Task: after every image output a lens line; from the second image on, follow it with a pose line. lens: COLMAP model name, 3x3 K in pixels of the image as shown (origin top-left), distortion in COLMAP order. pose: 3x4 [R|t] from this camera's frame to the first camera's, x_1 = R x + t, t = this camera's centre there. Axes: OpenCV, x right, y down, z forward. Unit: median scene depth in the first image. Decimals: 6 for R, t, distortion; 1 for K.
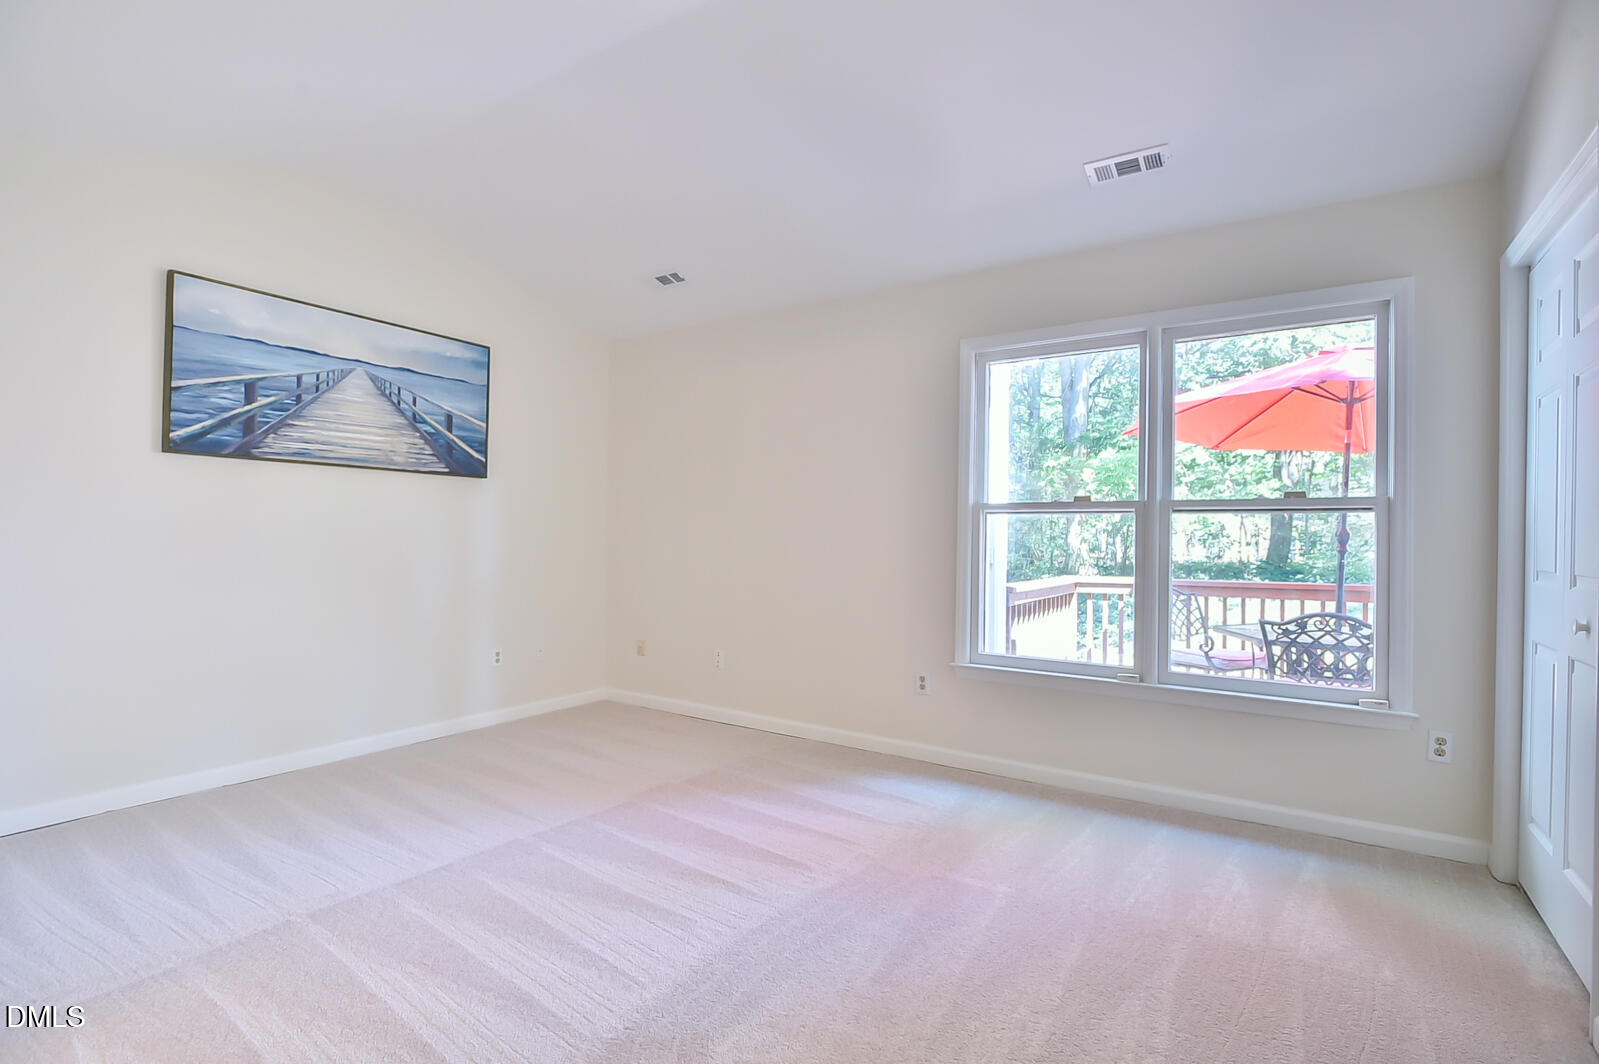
lens RADIAL K [[753.7, 0, 798.4], [0, 753.7, 533.2], [0, 0, 1]] dist [-0.006032, -0.000652]
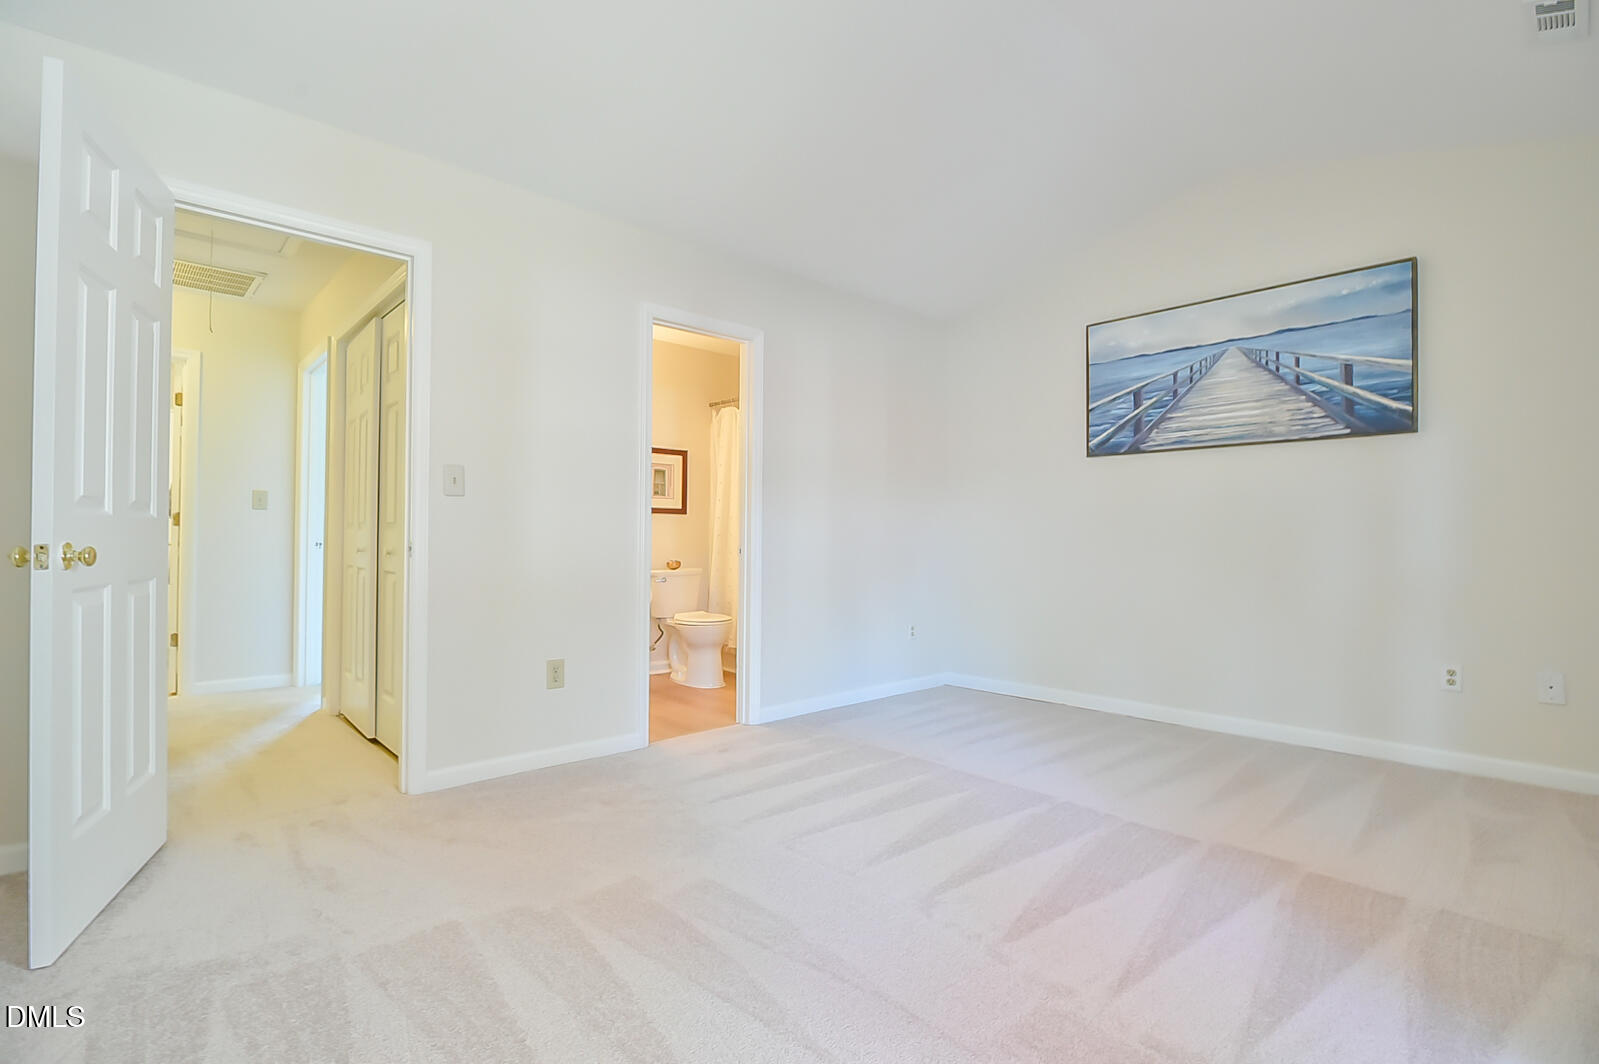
lens RADIAL K [[753.7, 0, 790.2], [0, 753.7, 533.2], [0, 0, 1]] dist [-0.006032, -0.000652]
pose [[-0.240791, -0.014441, -0.970470, 0.524981], [0.002290, 0.999878, -0.015447, 0.043425], [0.970574, -0.005942, -0.240729, 0.656874]]
